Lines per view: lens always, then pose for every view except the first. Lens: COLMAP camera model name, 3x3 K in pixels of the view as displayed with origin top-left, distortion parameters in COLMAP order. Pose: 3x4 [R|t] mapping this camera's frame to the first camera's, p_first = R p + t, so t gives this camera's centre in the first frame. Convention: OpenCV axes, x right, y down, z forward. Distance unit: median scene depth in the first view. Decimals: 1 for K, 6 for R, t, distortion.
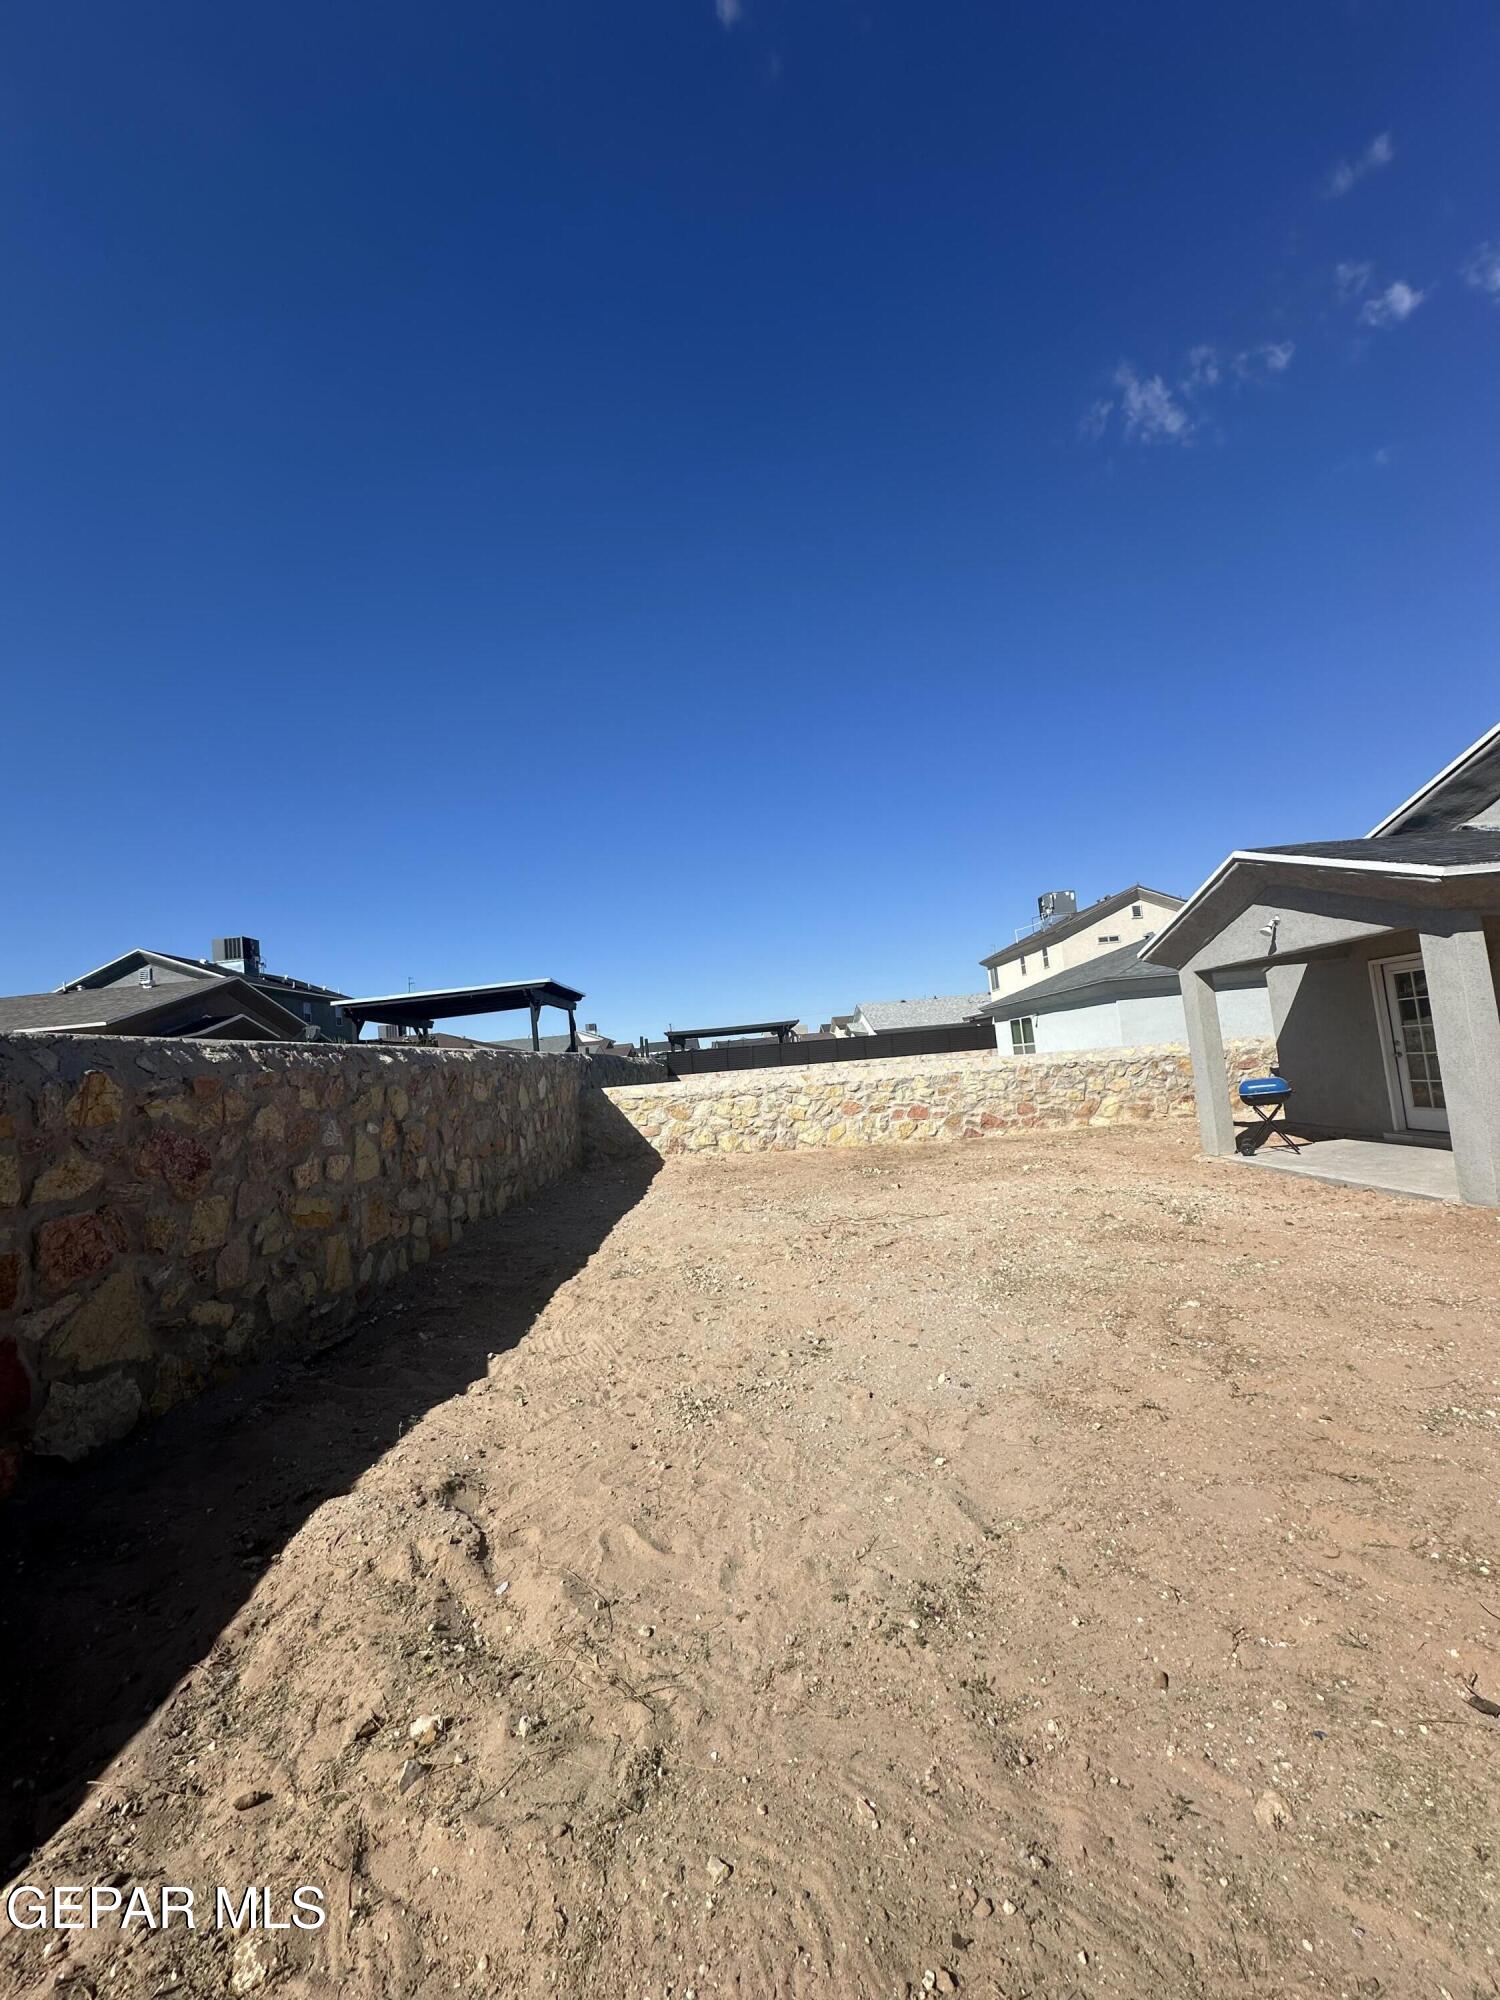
lens RADIAL K [[796.0, 0, 752.9], [0, 796.0, 998.1], [0, 0, 1]] dist [-0.007556, 0.002151]
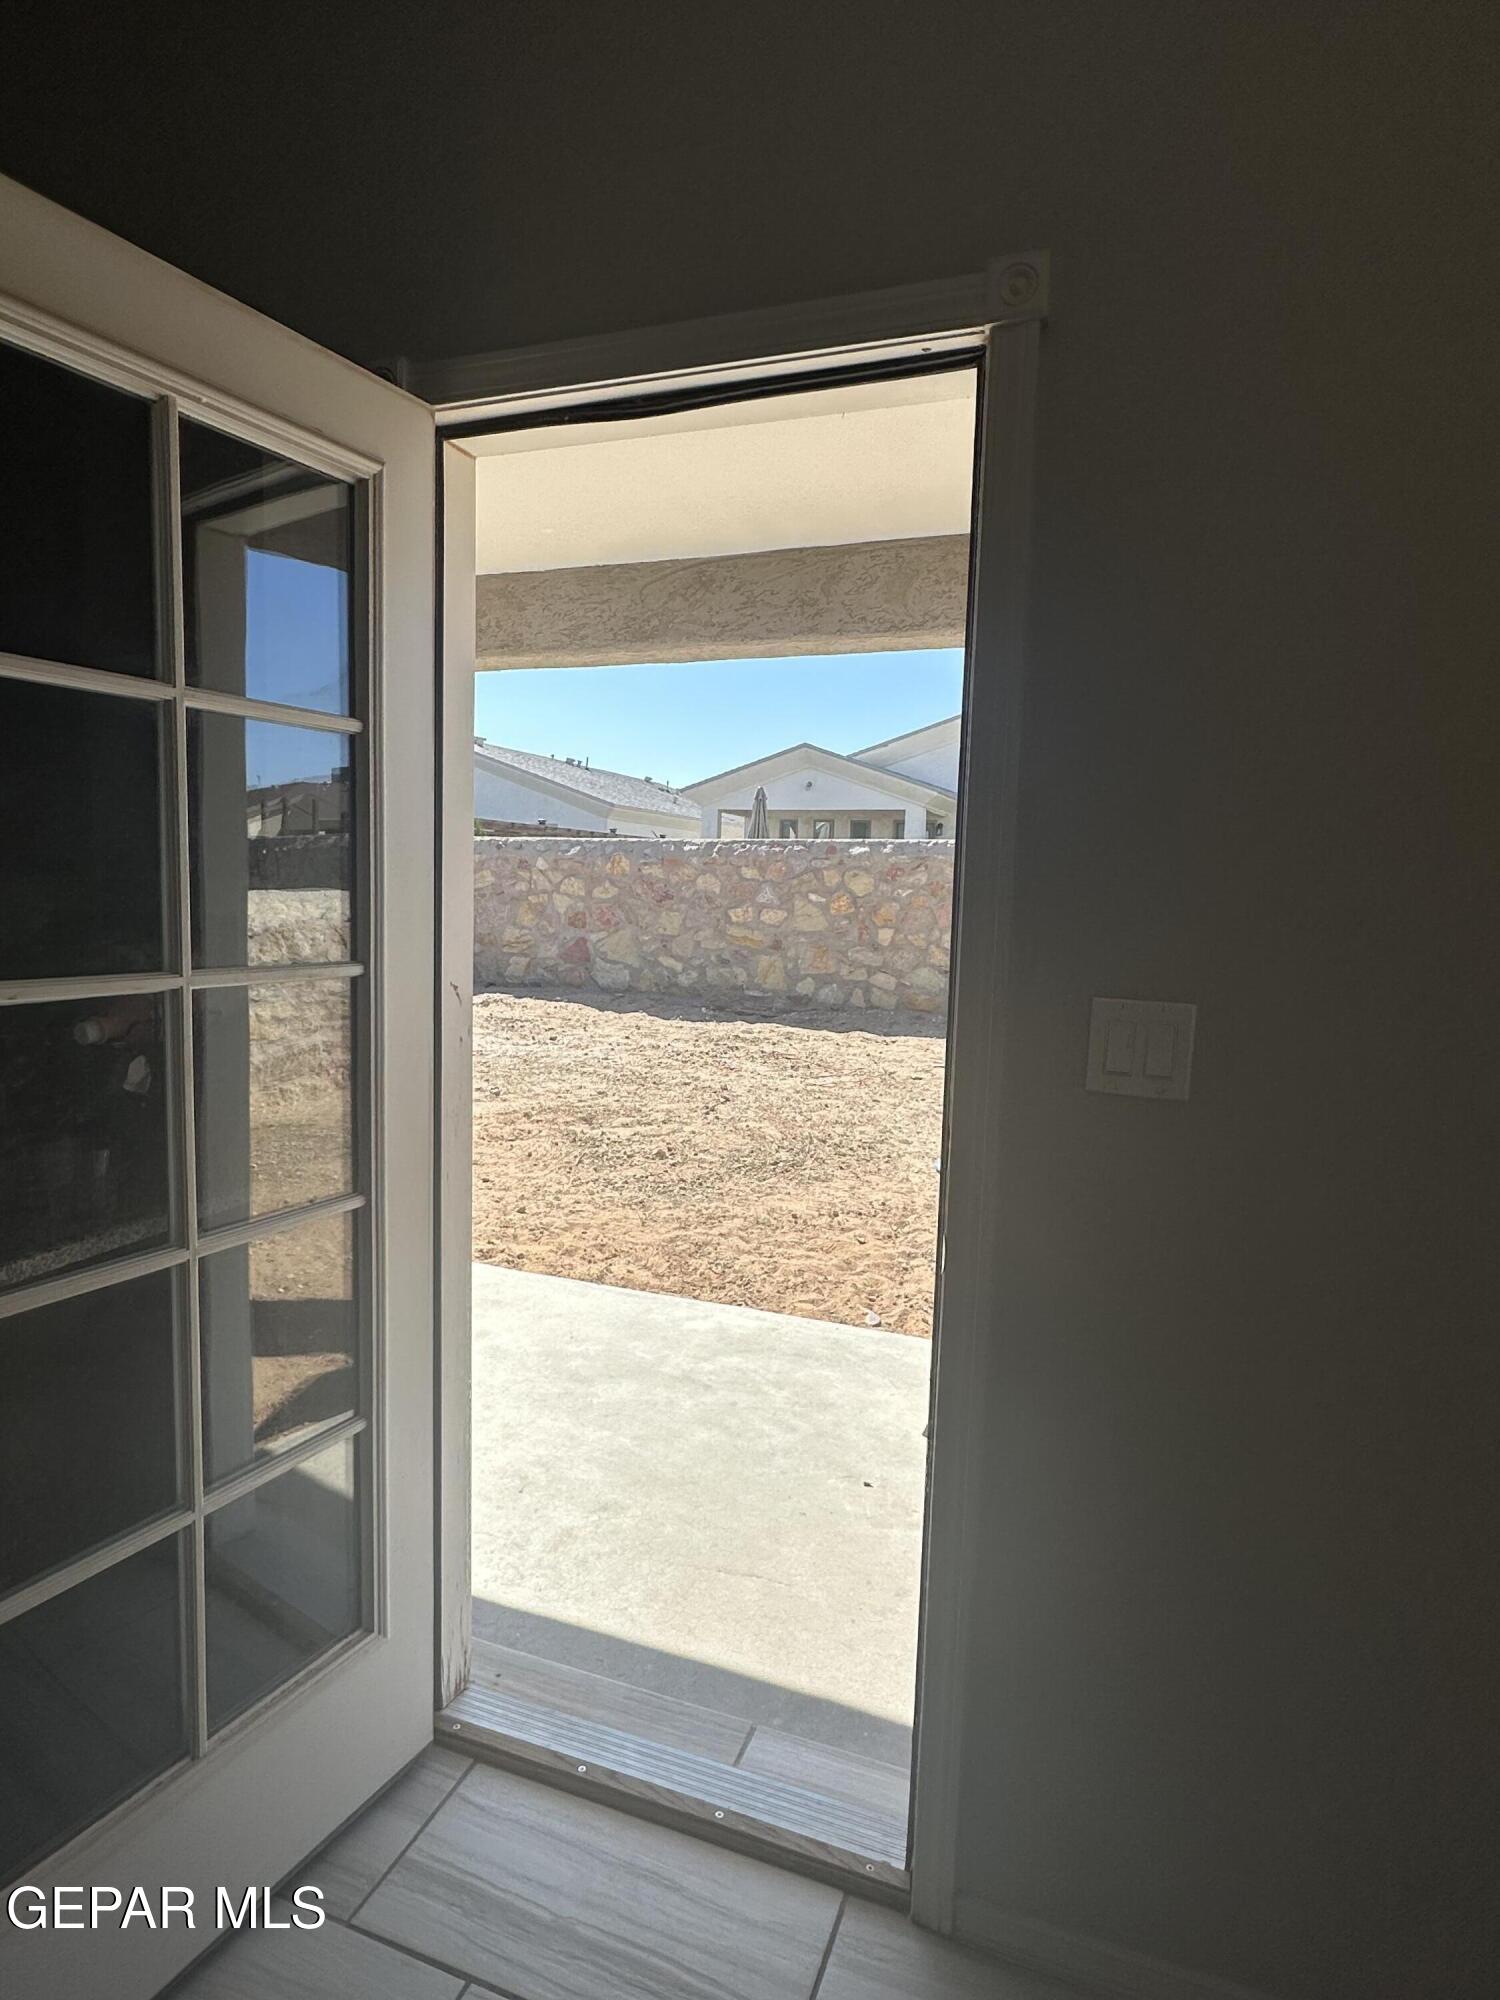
lens RADIAL K [[1108.1, 0, 750.0], [0, 1108.1, 1000.0], [0, 0, 1]] dist [0.000557, -0.000037]
pose [[-0.353001, 0.174541, -0.919198, 0.679779], [0.082817, 0.984418, 0.155121, 0.009520], [0.931950, -0.021368, -0.361956, 0.740601]]
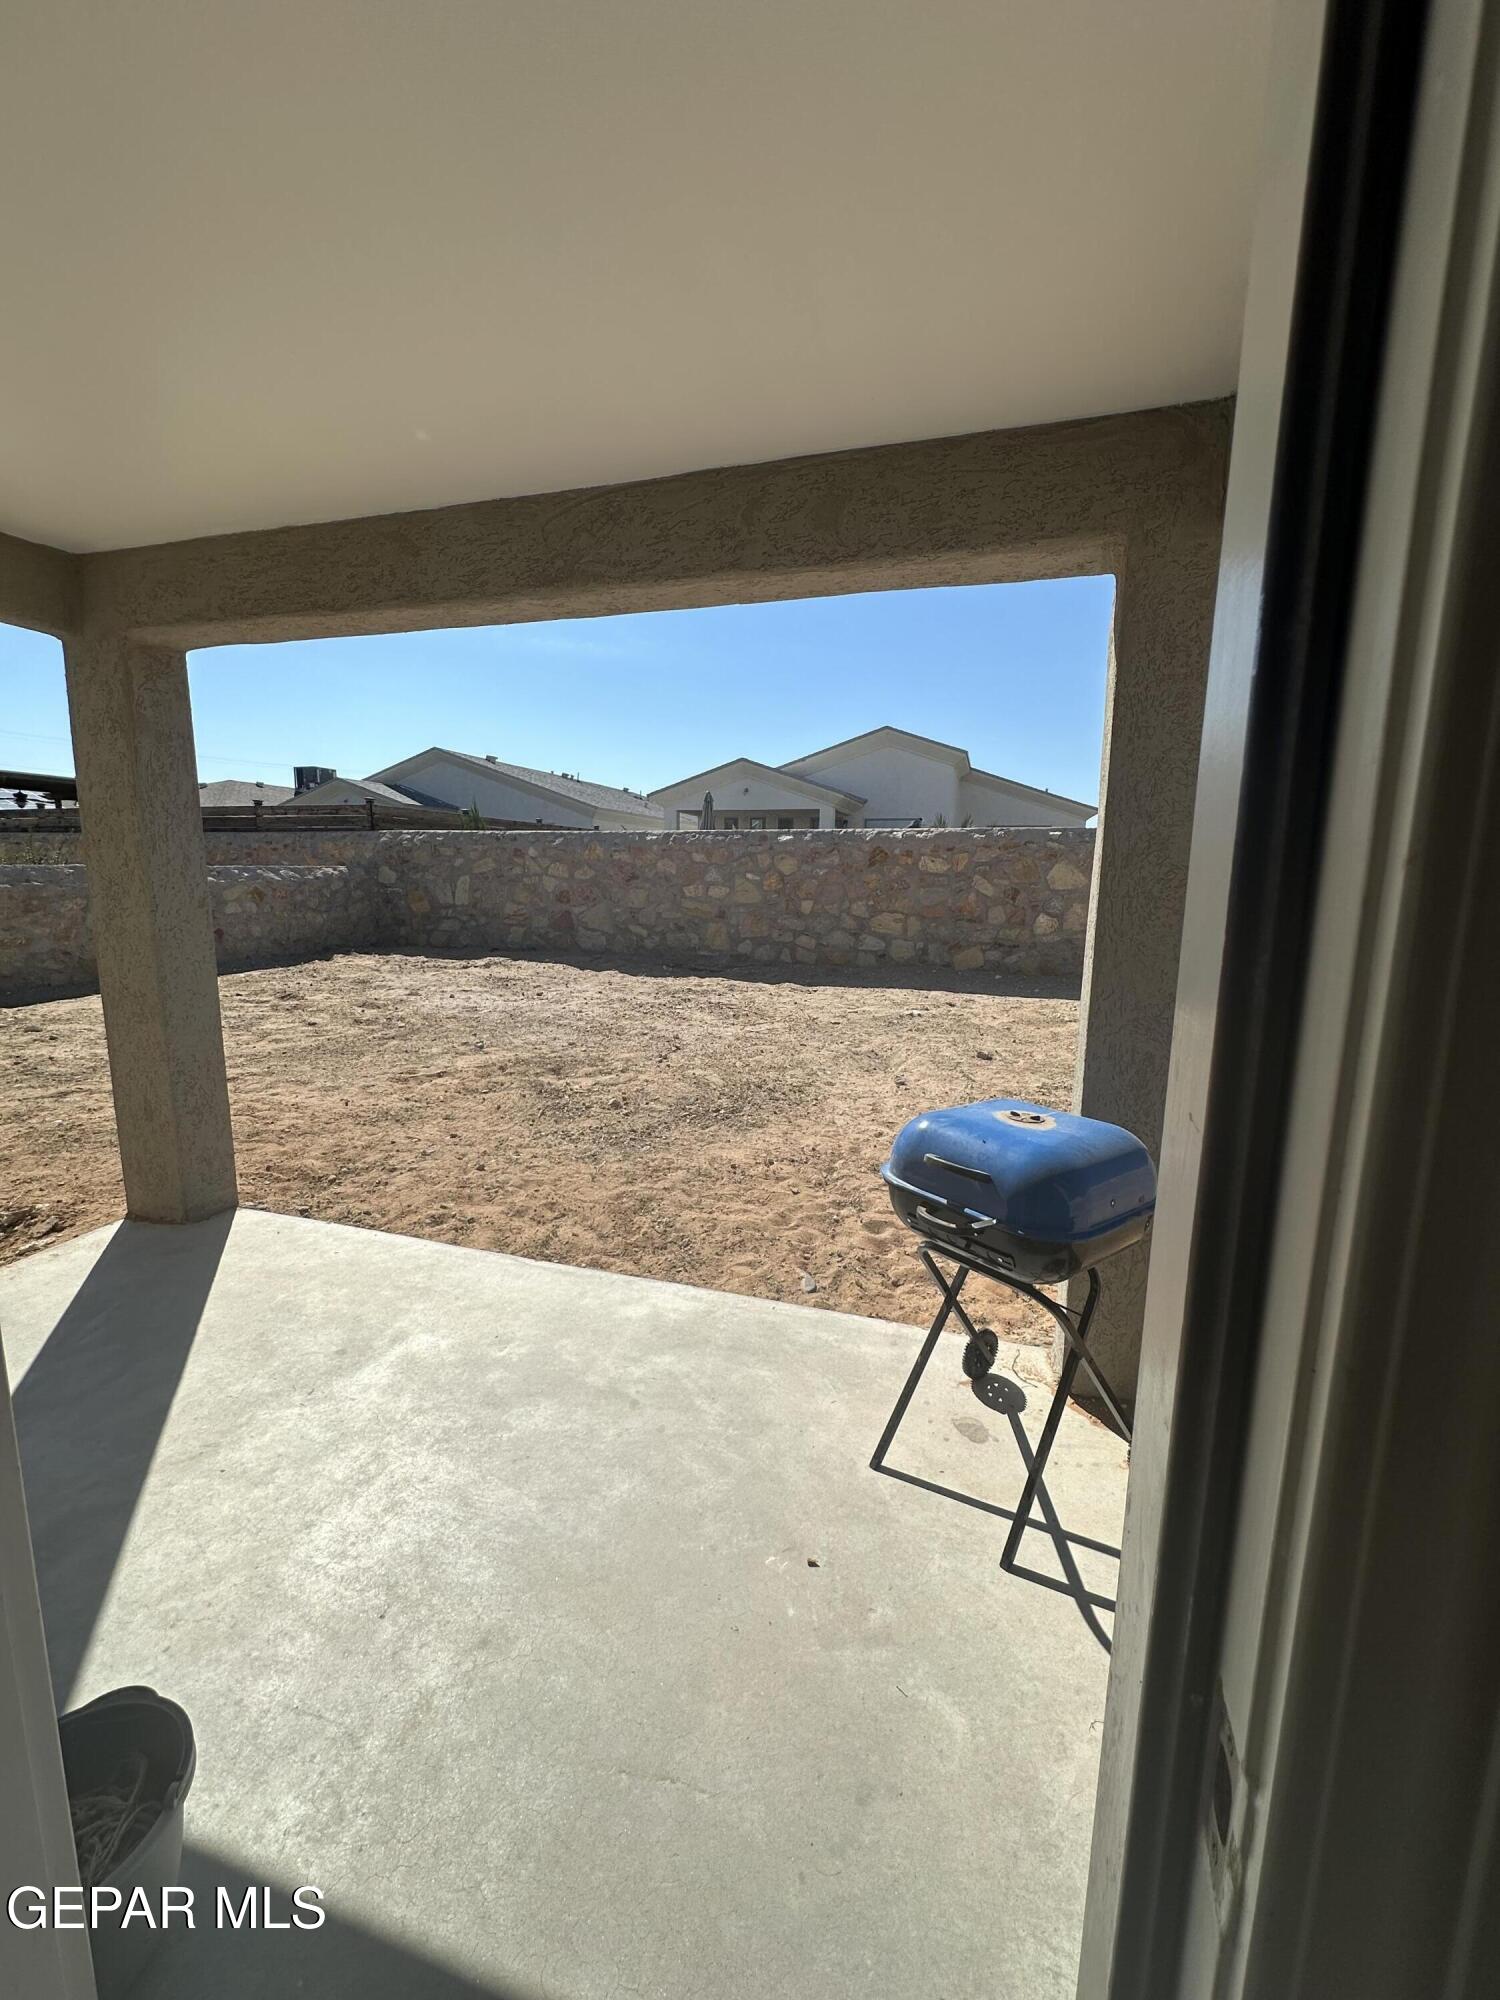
lens RADIAL K [[796.0, 0, 752.9], [0, 796.0, 998.1], [0, 0, 1]] dist [-0.007556, 0.002151]
pose [[-0.297468, 0.233362, -0.925773, 0.599223], [0.091105, 0.972181, 0.215787, 0.017458], [0.950375, -0.020152, -0.310453, 0.717107]]
